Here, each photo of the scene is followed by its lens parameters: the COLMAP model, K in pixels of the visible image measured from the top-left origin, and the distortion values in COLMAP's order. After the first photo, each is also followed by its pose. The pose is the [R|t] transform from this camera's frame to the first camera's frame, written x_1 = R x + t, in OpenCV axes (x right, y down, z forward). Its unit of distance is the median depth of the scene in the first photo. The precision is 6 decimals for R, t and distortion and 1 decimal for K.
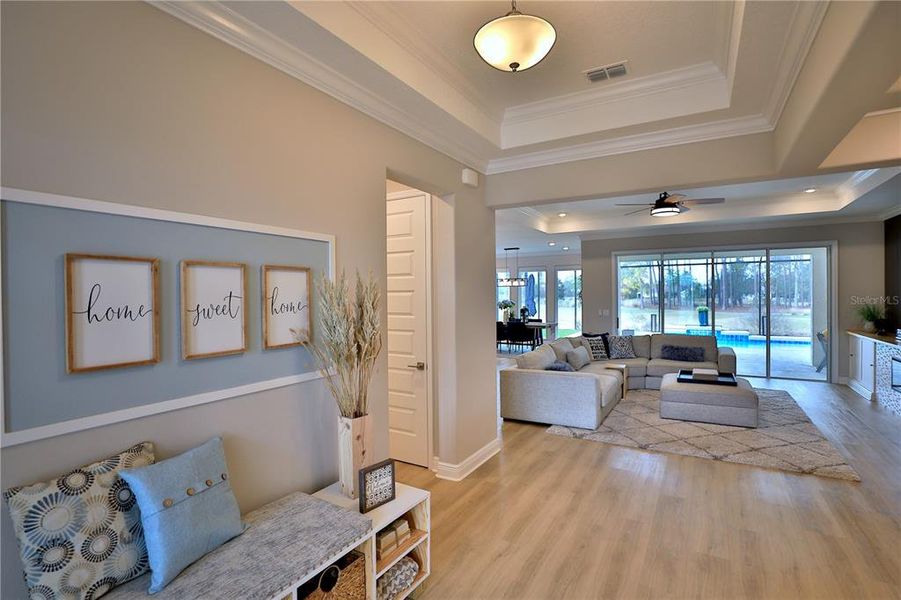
lens RADIAL K [[429.9, 0, 453.1], [0, 429.9, 300.4], [0, 0, 1]] dist [-0.025625, 0.004186]
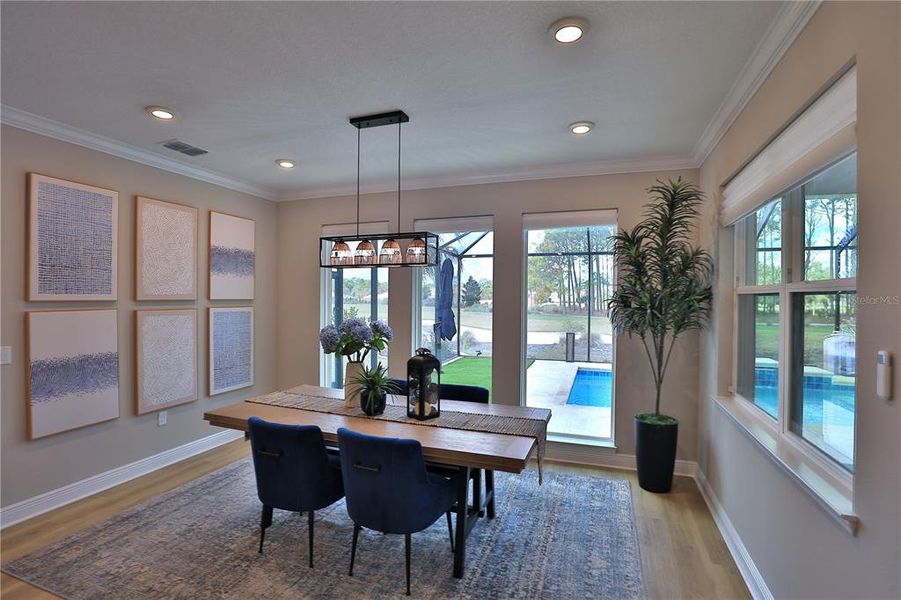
lens RADIAL K [[429.9, 0, 447.1], [0, 429.9, 298.5], [0, 0, 1]] dist [-0.025625, 0.004186]
pose [[0.982657, 0.015368, 0.184796, 0.213099], [-0.013742, 0.999855, -0.010074, -0.020107], [-0.184924, 0.007360, 0.982725, 1.210618]]
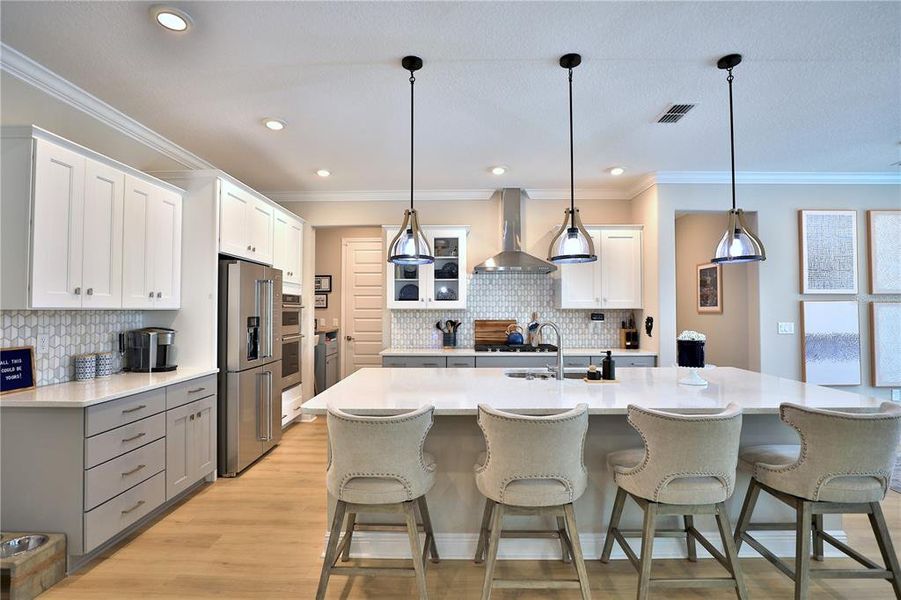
lens RADIAL K [[440.2, 0, 450.1], [0, 440.2, 298.7], [0, 0, 1]] dist [-0.020911, 0.000815]
pose [[0.500114, -0.012867, -0.865864, 0.185415], [-0.016989, 0.999551, -0.024666, 0.014875], [0.865793, 0.027047, 0.499672, 0.920475]]
